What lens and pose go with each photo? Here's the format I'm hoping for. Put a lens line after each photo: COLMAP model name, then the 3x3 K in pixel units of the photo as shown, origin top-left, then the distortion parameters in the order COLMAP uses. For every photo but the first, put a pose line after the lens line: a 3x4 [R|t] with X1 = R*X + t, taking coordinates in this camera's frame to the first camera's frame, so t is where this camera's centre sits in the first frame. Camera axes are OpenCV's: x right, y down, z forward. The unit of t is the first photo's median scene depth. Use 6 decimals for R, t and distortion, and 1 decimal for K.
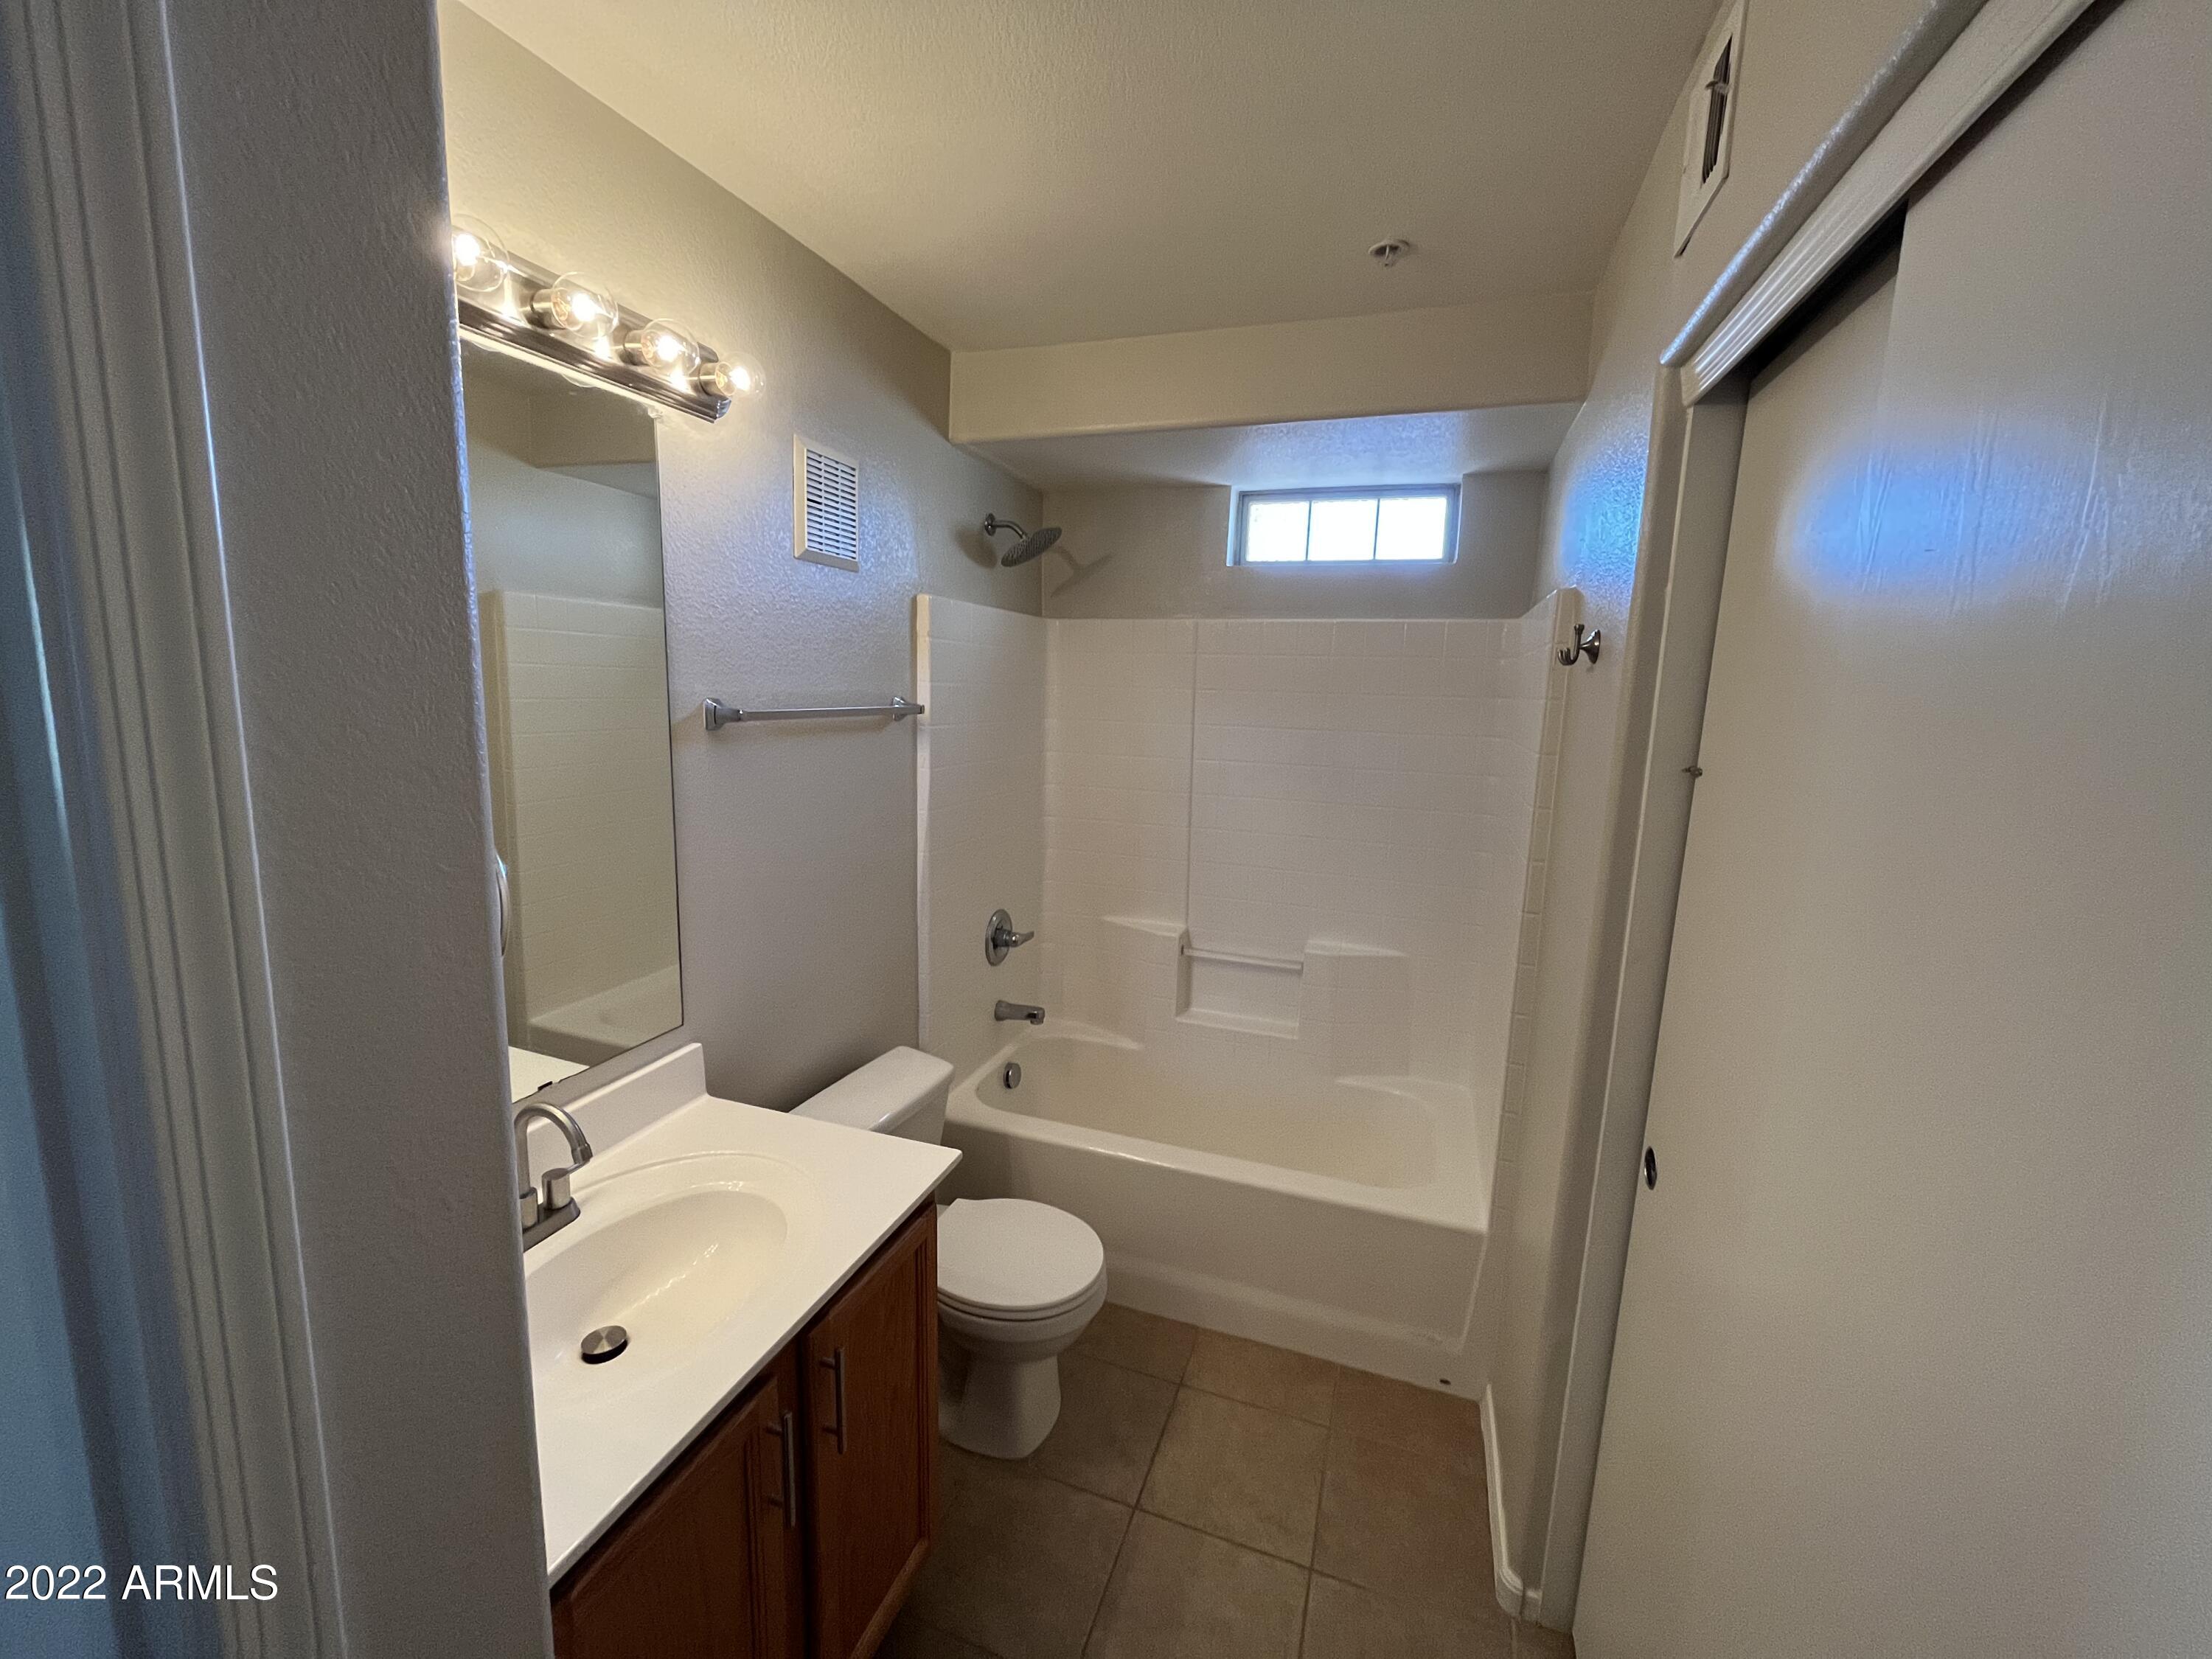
lens RADIAL K [[893.5, 0, 1100.5], [0, 893.5, 824.4], [0, 0, 1]] dist [0.000081, -0.000701]
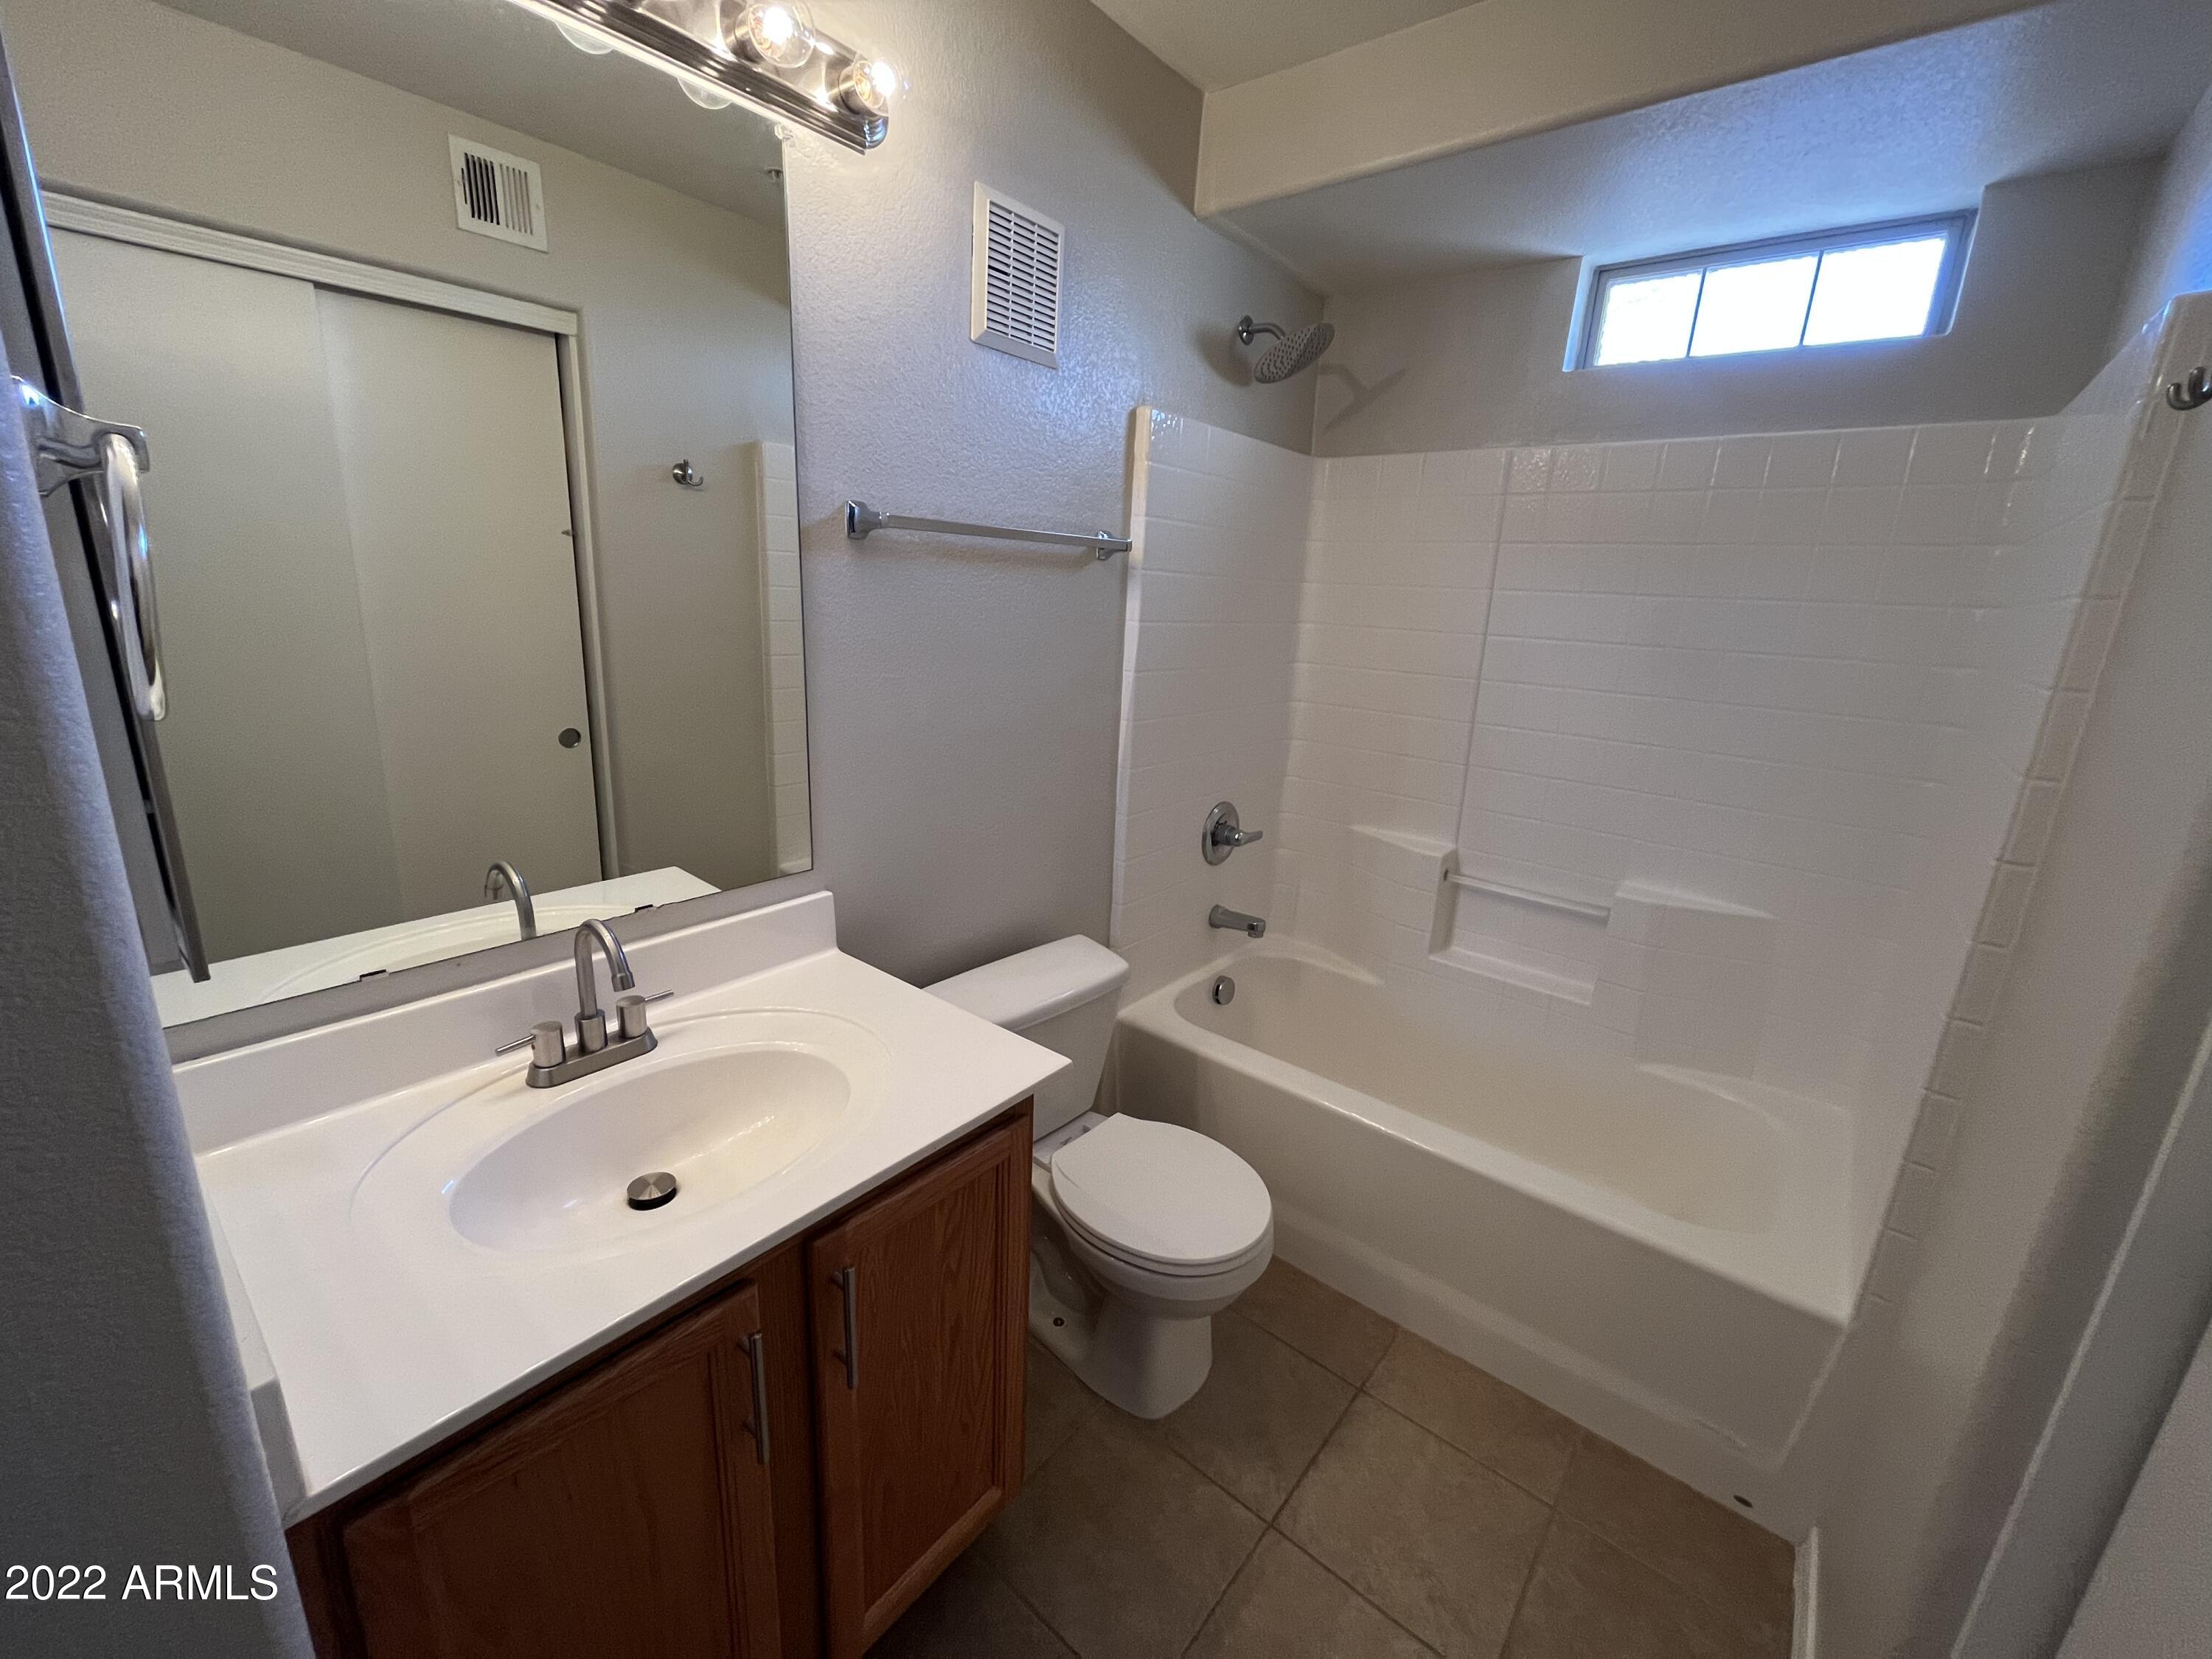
lens RADIAL K [[893.5, 0, 1099.7], [0, 893.5, 820.5], [0, 0, 1]] dist [0.000081, -0.000701]
pose [[0.939426, 0.101639, -0.327336, 0.078939], [-0.073353, 0.992513, 0.097662, 0.049594], [0.334811, -0.067735, 0.939847, 0.189225]]
